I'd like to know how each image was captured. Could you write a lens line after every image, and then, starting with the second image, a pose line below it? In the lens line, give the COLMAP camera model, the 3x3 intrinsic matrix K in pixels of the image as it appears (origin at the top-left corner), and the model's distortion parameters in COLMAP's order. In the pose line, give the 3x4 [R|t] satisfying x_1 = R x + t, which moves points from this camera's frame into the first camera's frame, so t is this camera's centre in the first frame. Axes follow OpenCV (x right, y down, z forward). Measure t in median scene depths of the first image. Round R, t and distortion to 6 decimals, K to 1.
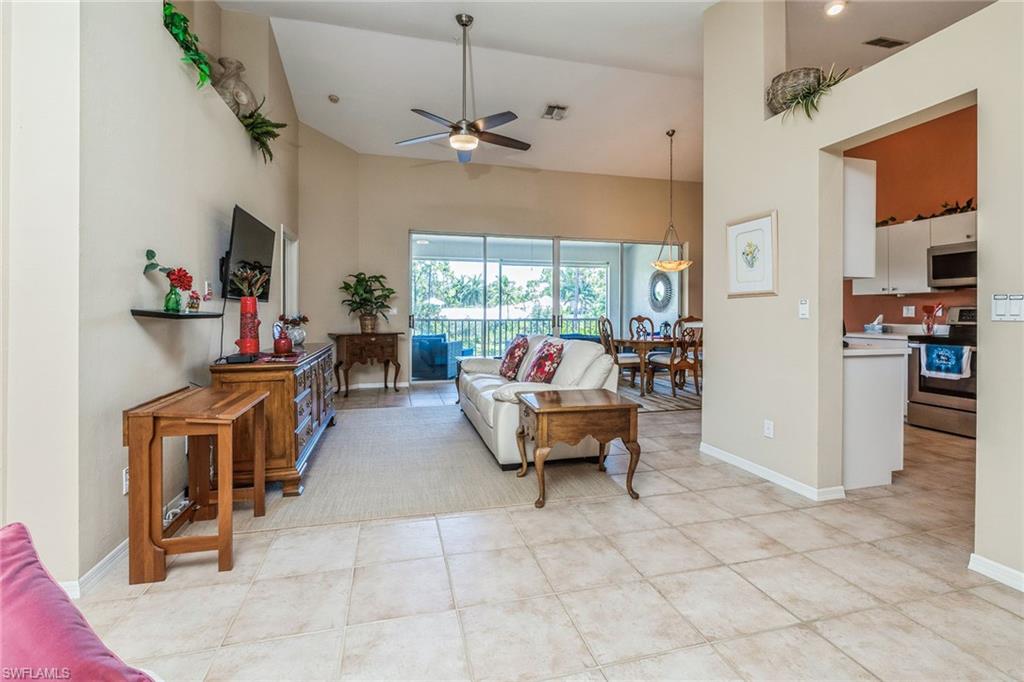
lens RADIAL K [[471.7, 0, 508.7], [0, 471.7, 314.6], [0, 0, 1]] dist [-0.003675, 0.000236]
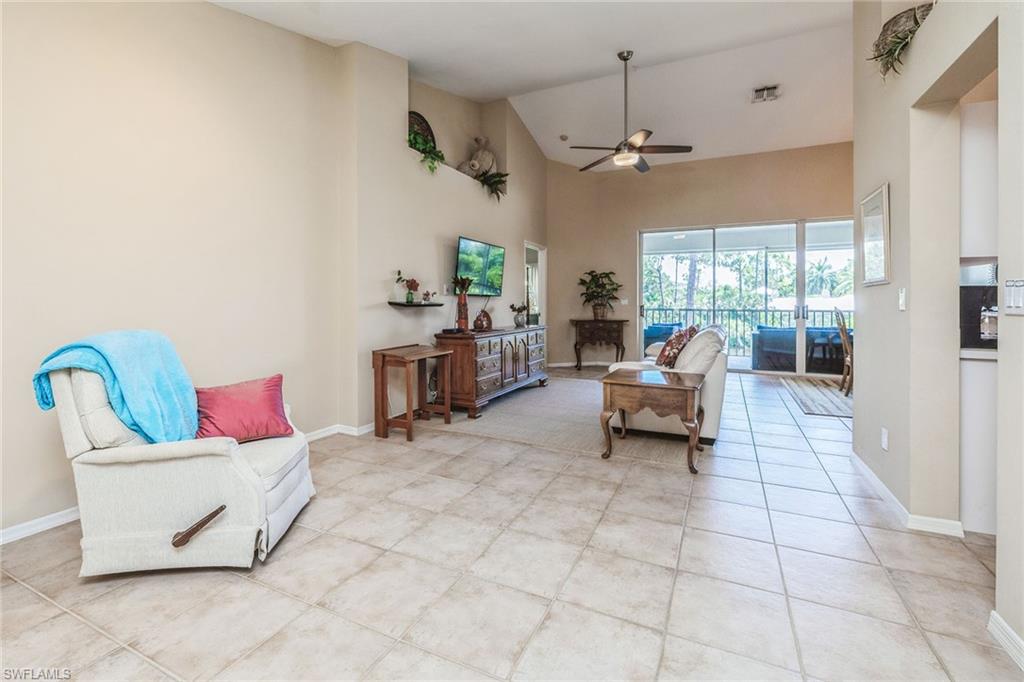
lens RADIAL K [[448.4, 0, 508.5], [0, 448.4, 308.3], [0, 0, 1]] dist [0.000294, 0.000077]
pose [[0.756551, 0.006882, -0.653898, 0.635071], [-0.002045, 0.999965, 0.008159, 0.000023], [0.653931, -0.004836, 0.756538, -0.067850]]
